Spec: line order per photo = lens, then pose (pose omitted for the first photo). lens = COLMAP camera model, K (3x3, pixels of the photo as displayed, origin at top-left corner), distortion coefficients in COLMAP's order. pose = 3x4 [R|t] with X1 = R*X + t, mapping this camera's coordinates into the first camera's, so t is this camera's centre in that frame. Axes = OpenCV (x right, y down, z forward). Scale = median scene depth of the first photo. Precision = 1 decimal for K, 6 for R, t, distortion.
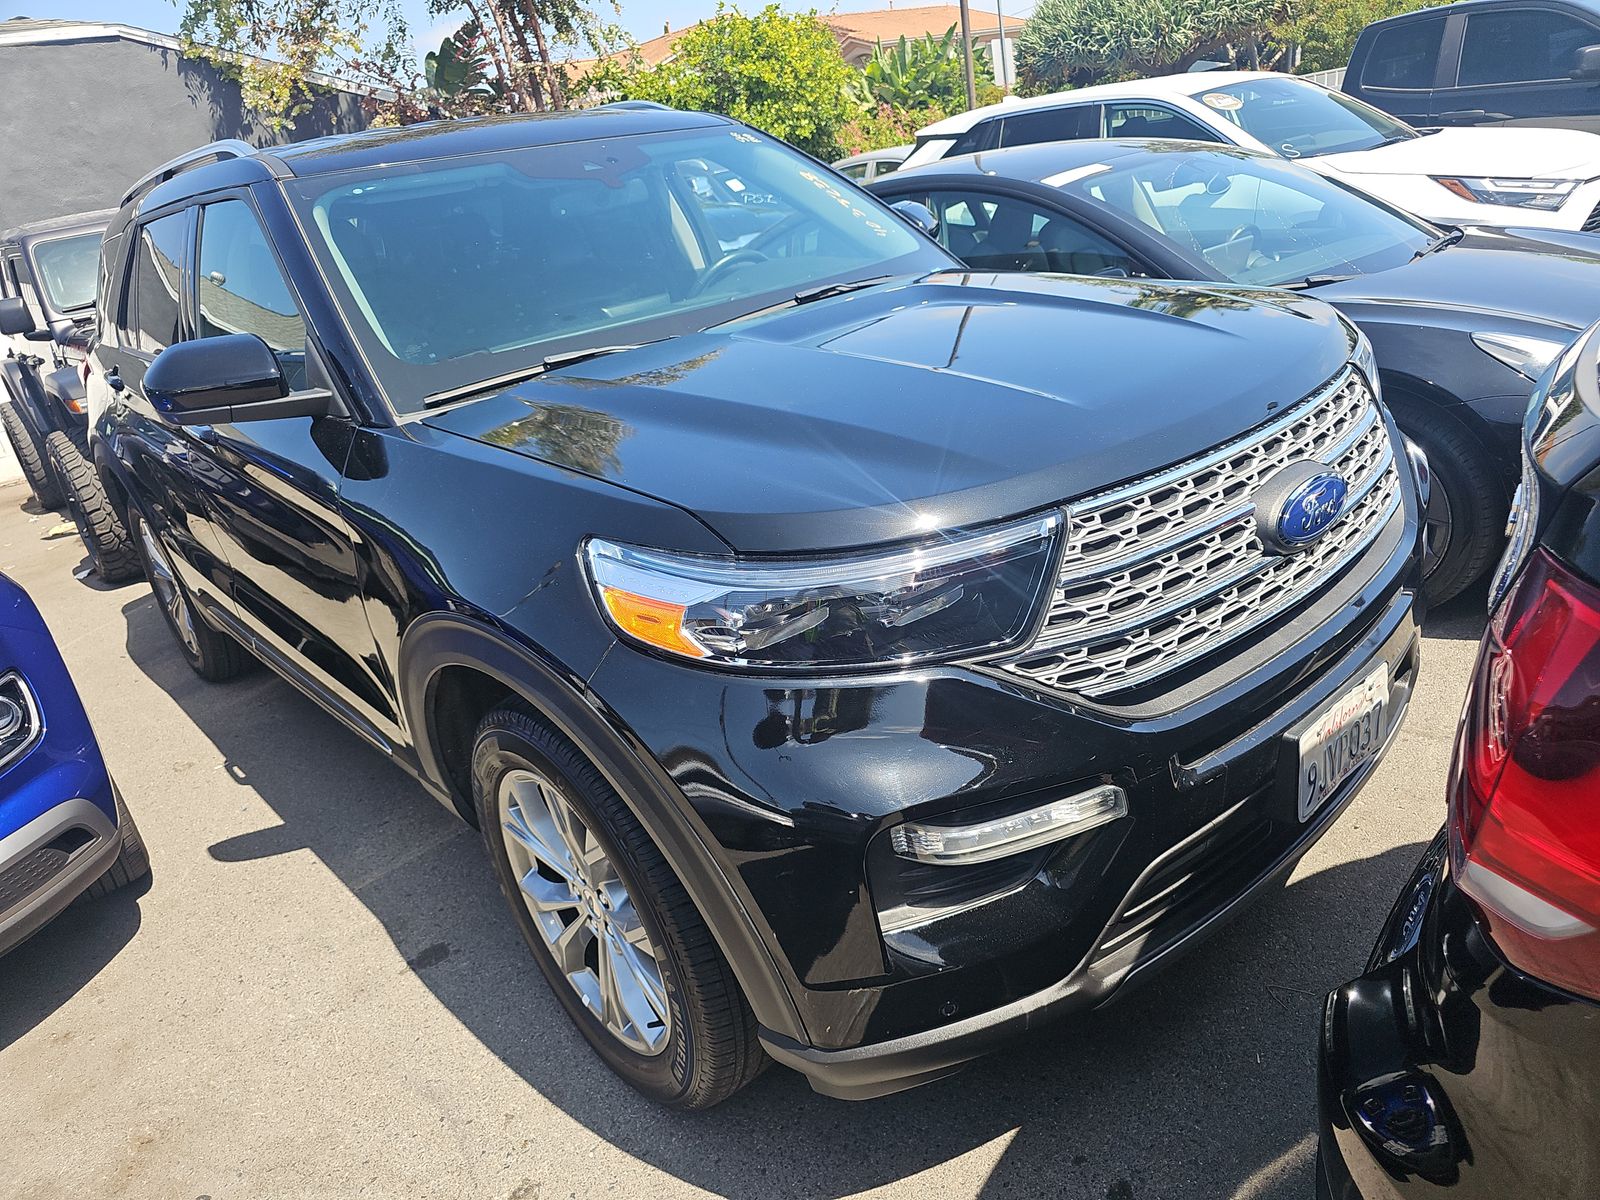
lens RADIAL K [[1080.6, 0, 800.0], [0, 1080.6, 600.0], [0, 0, 1]] dist [0.038849, -0.026267]
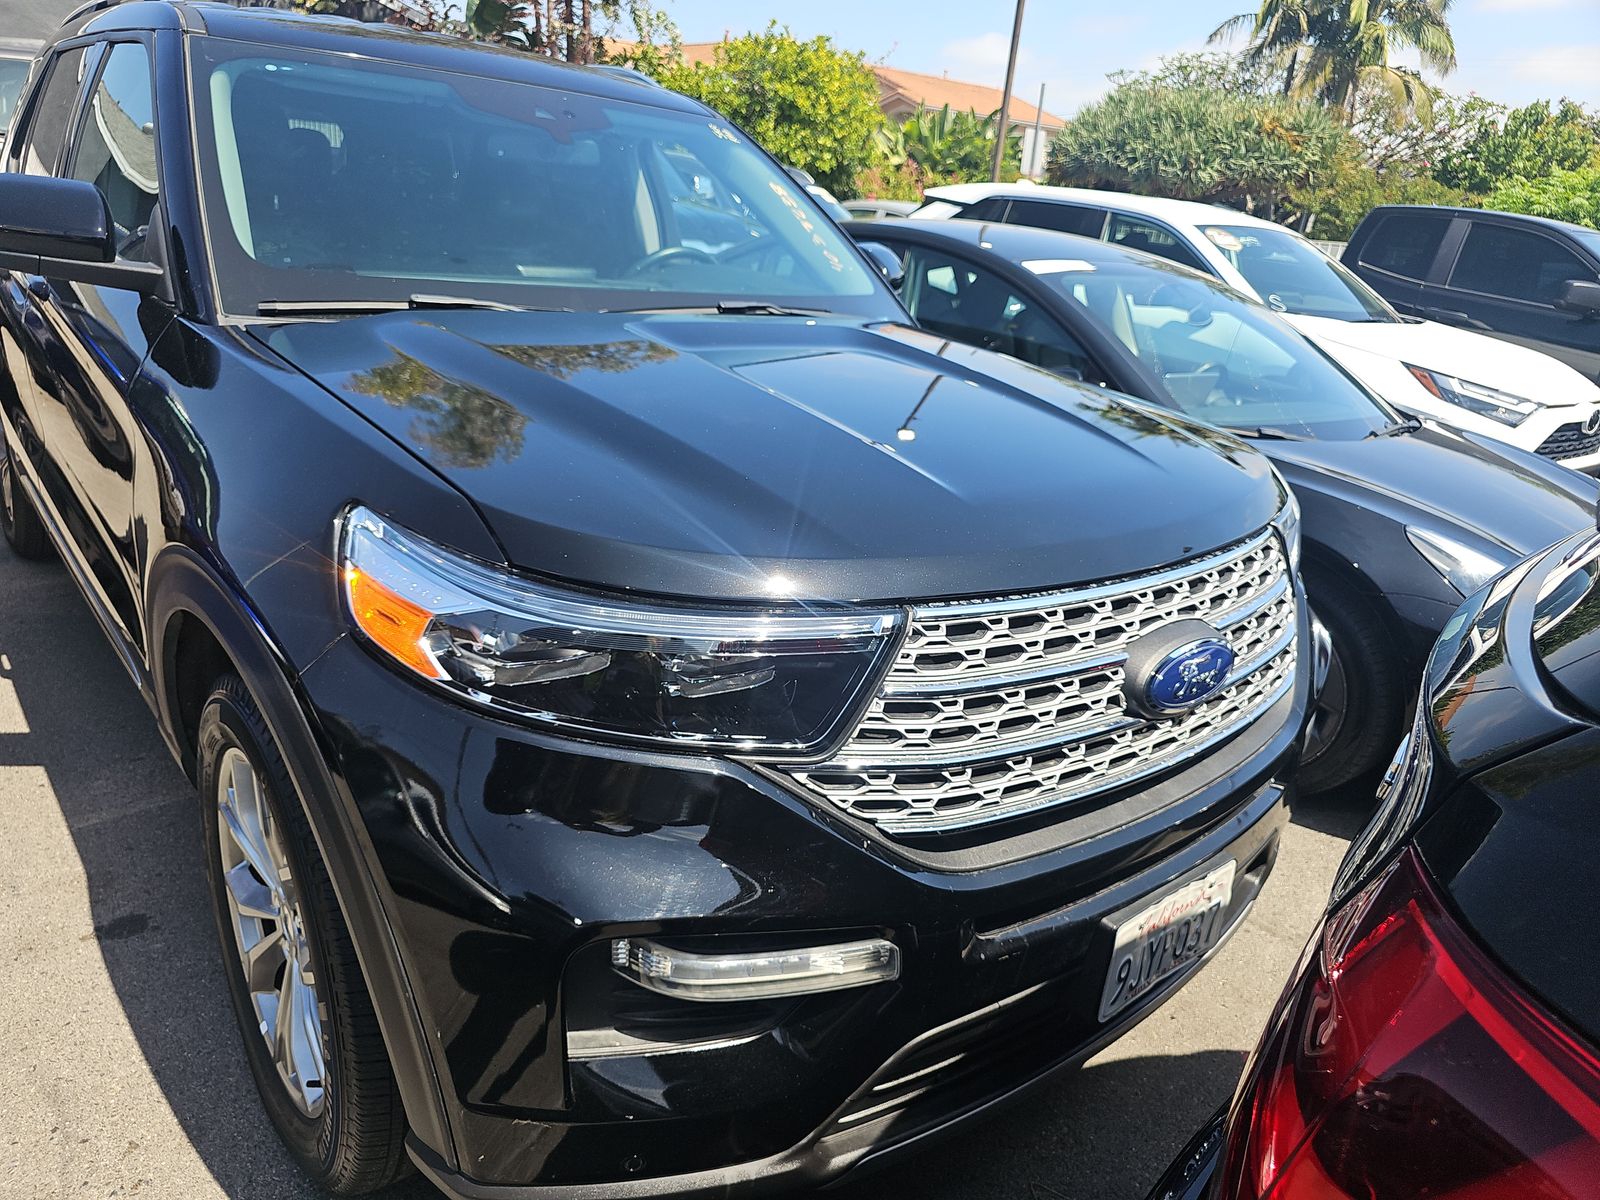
lens RADIAL K [[1068.3, 0, 794.8], [0, 1068.3, 580.6], [0, 0, 1]] dist [0.037601, -0.035241]
pose [[0.968913, 0.242631, 0.048348, 0.079107], [-0.240460, 0.969538, -0.046643, -0.032023], [-0.058192, 0.033567, 0.997741, 0.118565]]
